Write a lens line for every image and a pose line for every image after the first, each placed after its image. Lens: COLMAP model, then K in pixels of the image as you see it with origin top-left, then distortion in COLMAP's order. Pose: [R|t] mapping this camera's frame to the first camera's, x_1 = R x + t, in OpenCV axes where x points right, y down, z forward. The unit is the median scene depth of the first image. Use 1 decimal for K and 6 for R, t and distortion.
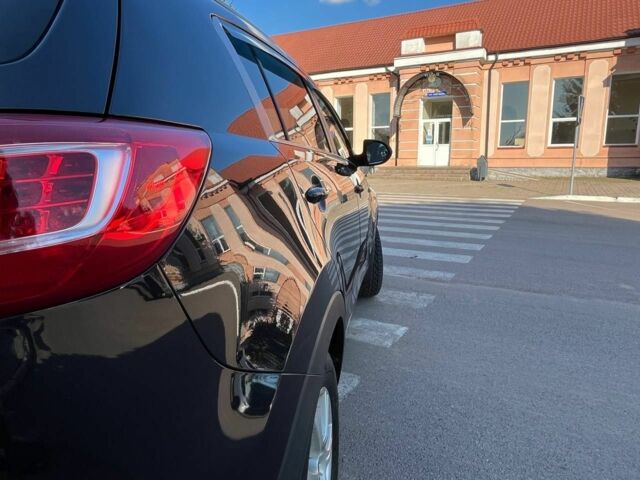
lens RADIAL K [[441.1, 0, 318.8], [0, 441.1, 239.2], [0, 0, 1]] dist [-0.003908, -0.000586]
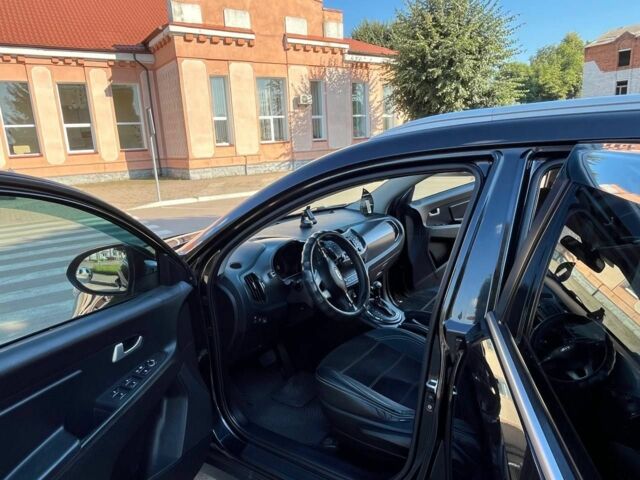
lens RADIAL K [[441.1, 0, 317.9], [0, 441.1, 239.0], [0, 0, 1]] dist [-0.003908, -0.000586]
pose [[0.422750, -0.206581, 0.882387, -0.132356], [0.207512, 0.969869, 0.127643, -0.039037], [-0.882168, 0.129145, 0.452881, 0.110619]]
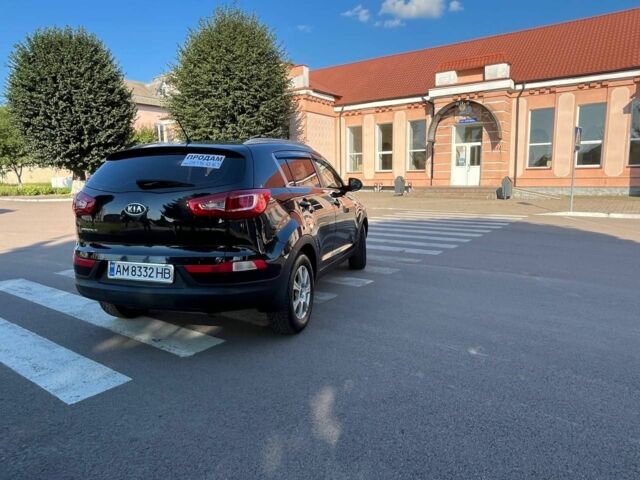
lens RADIAL K [[441.1, 0, 317.4], [0, 441.1, 238.9], [0, 0, 1]] dist [-0.003908, -0.000586]
pose [[0.993069, 0.010514, -0.117059, 0.028518], [-0.015420, 0.999037, -0.041088, 0.016694], [0.116514, 0.042608, 0.992275, -0.127565]]
